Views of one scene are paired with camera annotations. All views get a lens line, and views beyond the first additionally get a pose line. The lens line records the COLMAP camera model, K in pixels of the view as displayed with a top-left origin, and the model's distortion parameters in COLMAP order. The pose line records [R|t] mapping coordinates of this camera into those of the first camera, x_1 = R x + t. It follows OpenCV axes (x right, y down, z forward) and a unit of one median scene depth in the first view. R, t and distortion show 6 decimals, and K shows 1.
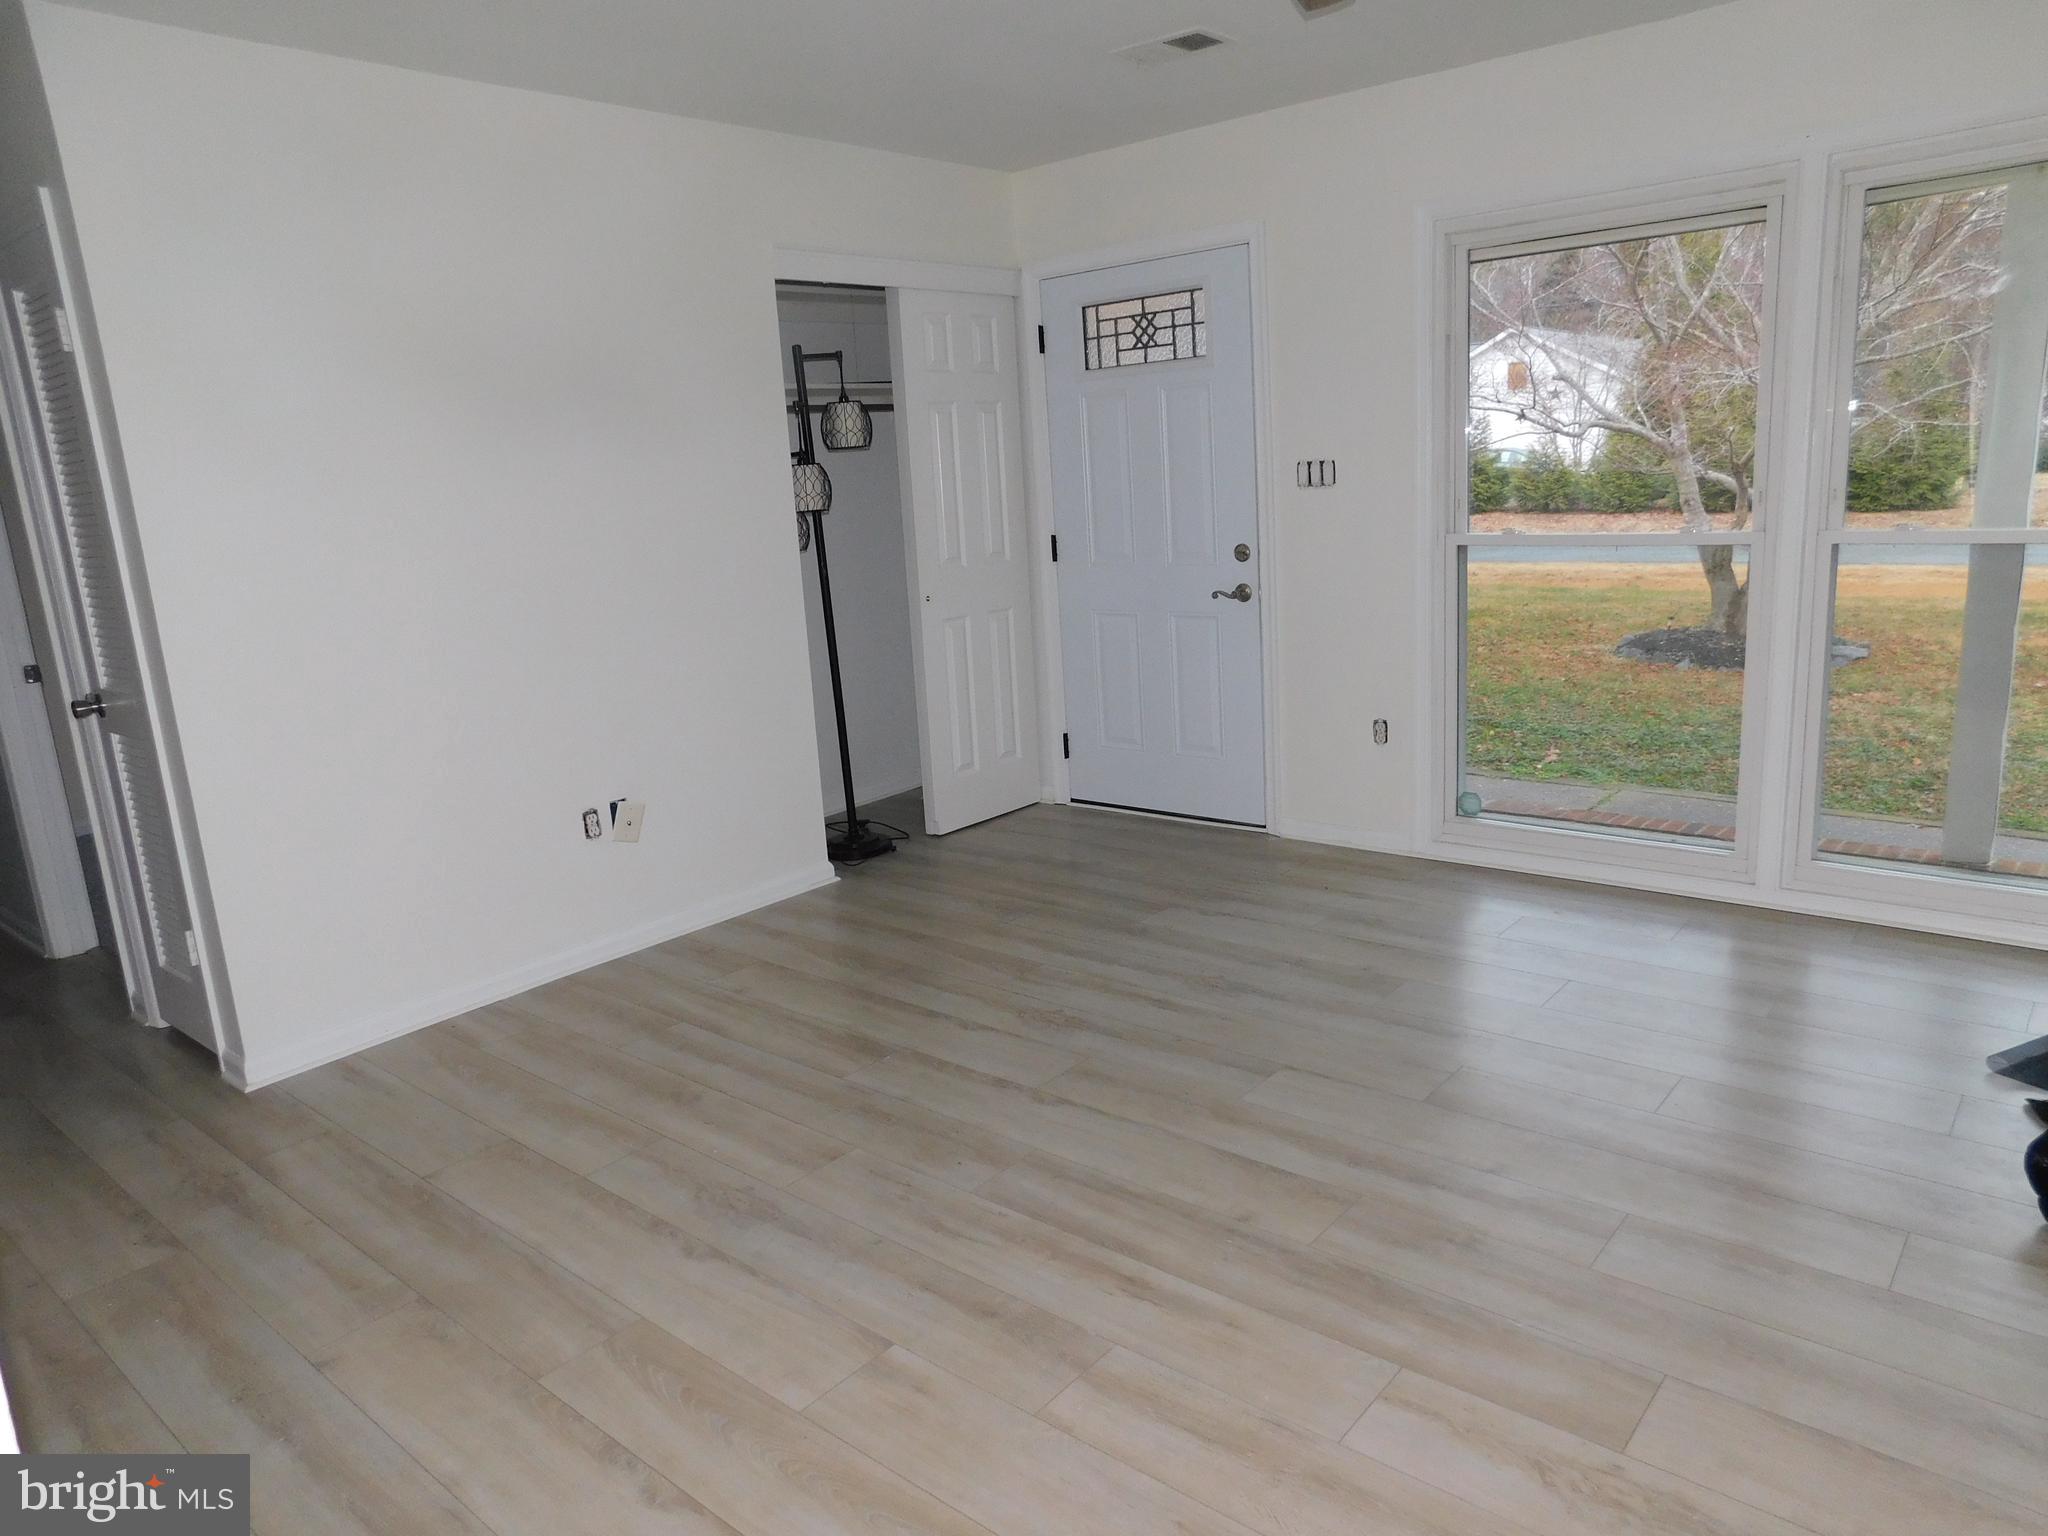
lens RADIAL K [[1374.9, 0, 1027.8], [0, 1374.9, 759.0], [0, 0, 1]] dist [-0.056848, 0.049171]
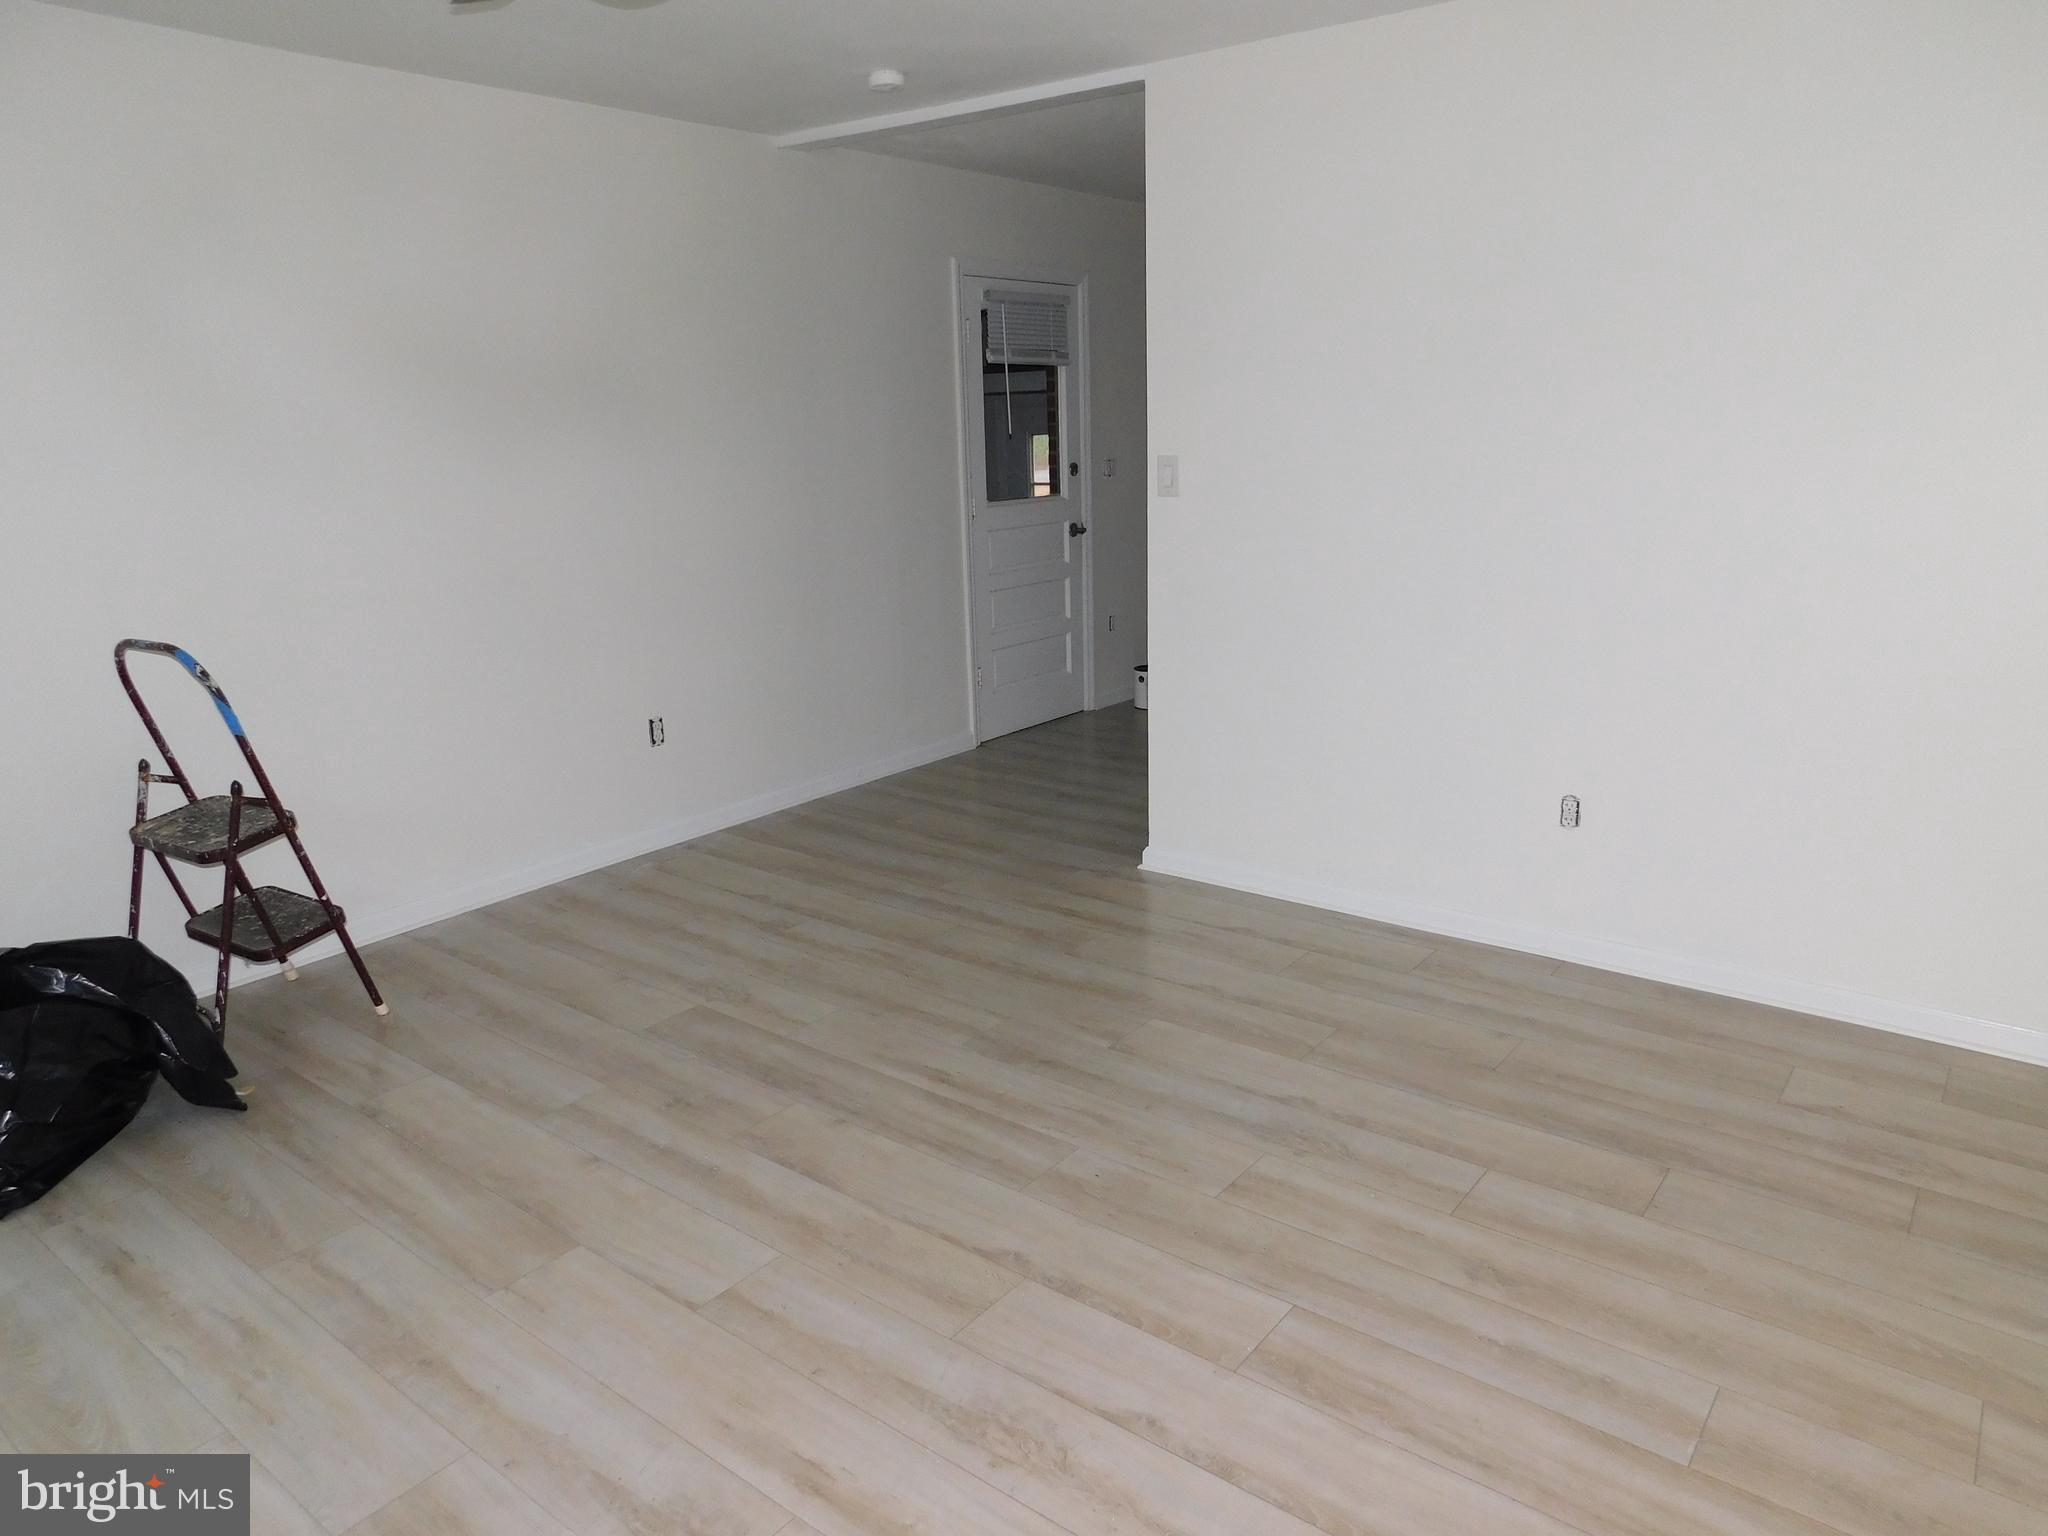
lens RADIAL K [[1374.9, 0, 1027.8], [0, 1374.9, 759.0], [0, 0, 1]] dist [-0.056848, 0.049171]
pose [[-0.995332, 0.094509, -0.019535, -0.005544], [0.075568, 0.889140, 0.451352, -0.248360], [0.060026, 0.447769, -0.892132, 1.033442]]
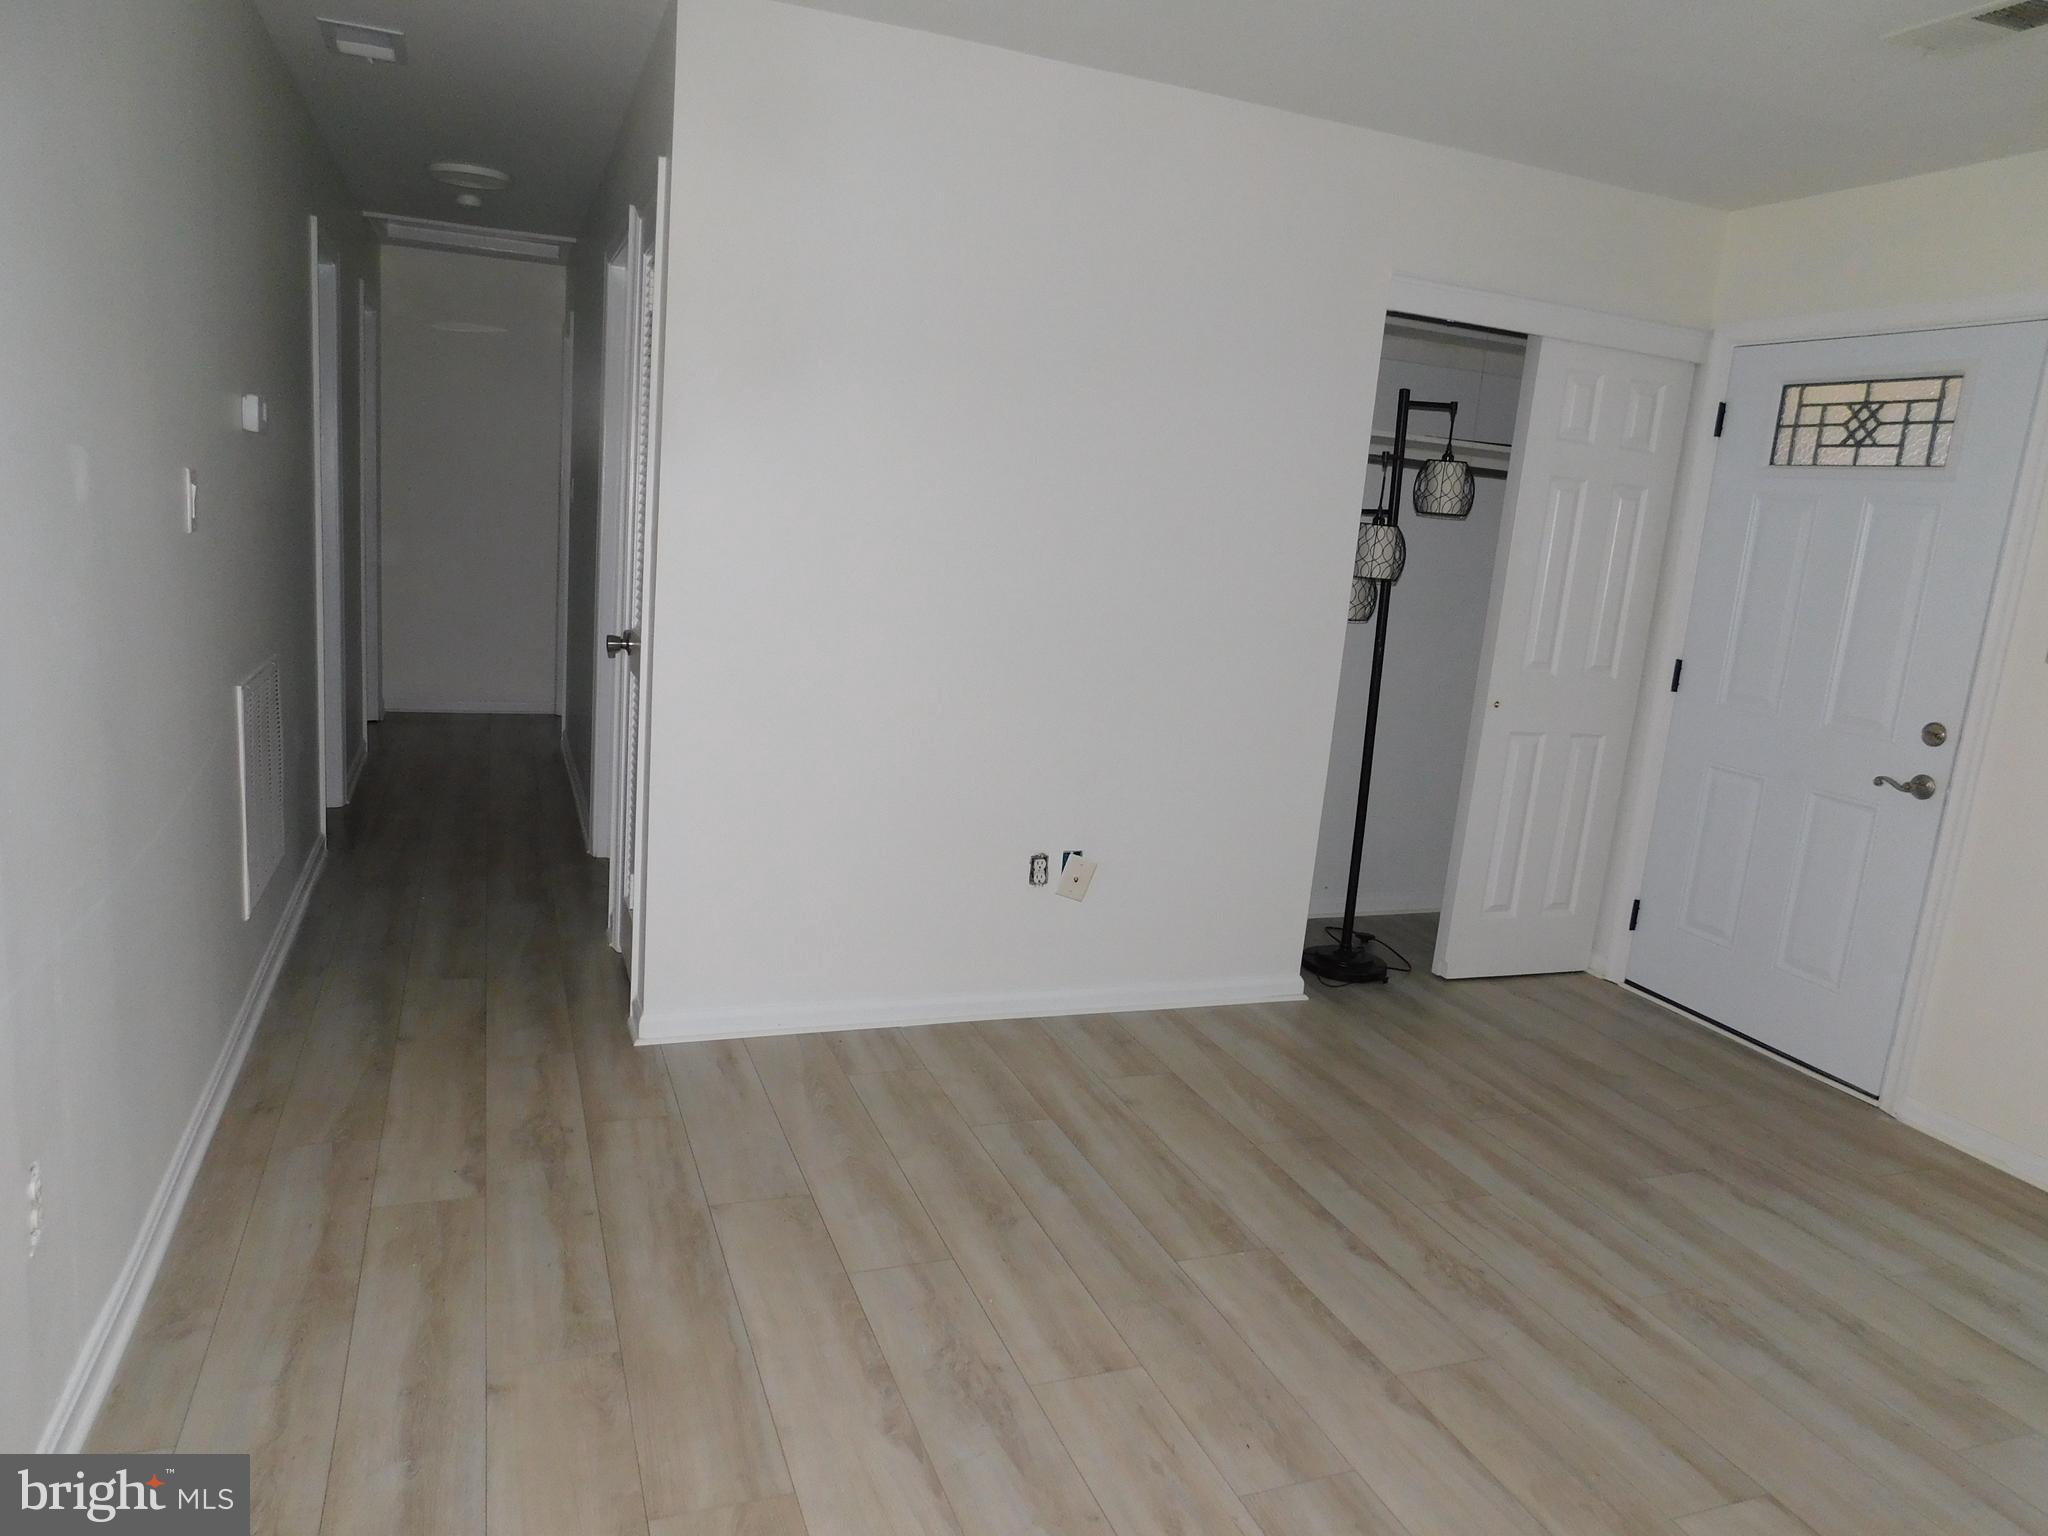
lens RADIAL K [[1374.9, 0, 1027.8], [0, 1374.9, 759.0], [0, 0, 1]] dist [-0.056848, 0.049171]
pose [[0.872042, 0.226713, -0.433756, 0.050620], [-0.238582, 0.970727, 0.027717, -0.041979], [0.427342, 0.079316, 0.900604, 0.136890]]
